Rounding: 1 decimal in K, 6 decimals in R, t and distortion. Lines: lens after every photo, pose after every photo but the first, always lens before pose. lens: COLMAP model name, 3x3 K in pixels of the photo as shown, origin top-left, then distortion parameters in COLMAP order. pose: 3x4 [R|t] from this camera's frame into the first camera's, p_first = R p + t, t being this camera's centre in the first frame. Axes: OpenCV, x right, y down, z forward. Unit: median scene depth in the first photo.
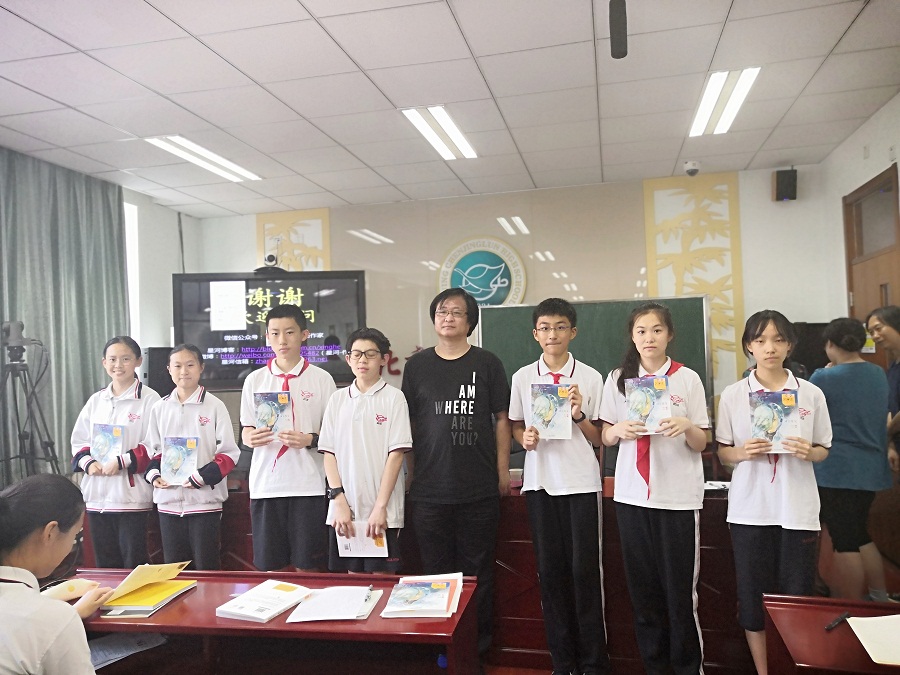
lens RADIAL K [[675.5, 0, 450.0], [0, 675.5, 337.5], [0, 0, 1]] dist [-0.010387, 0.012098]
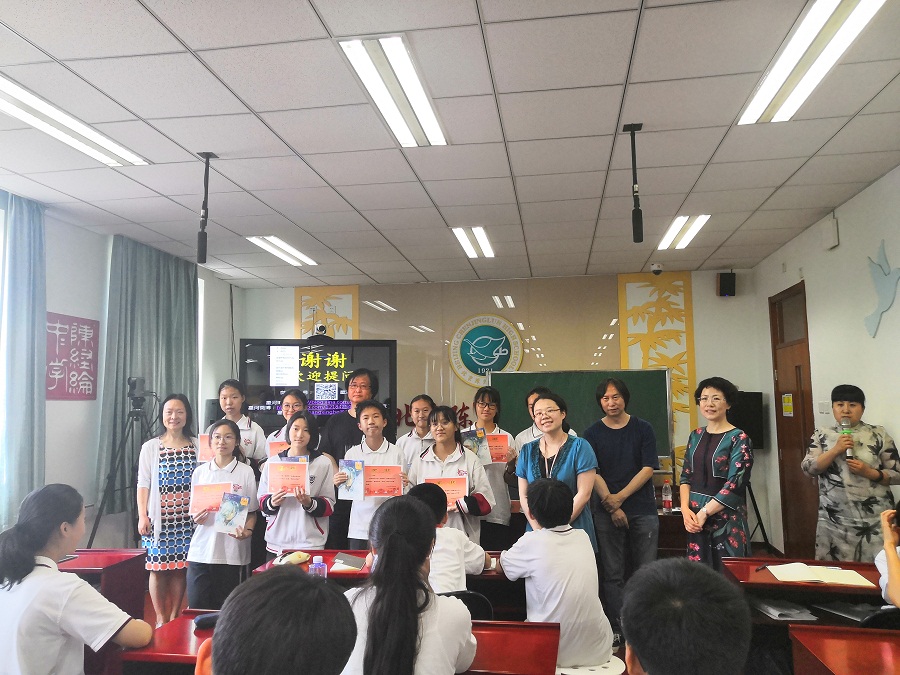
lens RADIAL K [[675.5, 0, 450.0], [0, 675.5, 337.5], [0, 0, 1]] dist [-0.010387, 0.012098]
pose [[0.996858, 0.029629, 0.073462, -0.121385], [-0.023694, 0.996482, -0.080389, -0.007514], [-0.075586, 0.078396, 0.994053, -0.233505]]
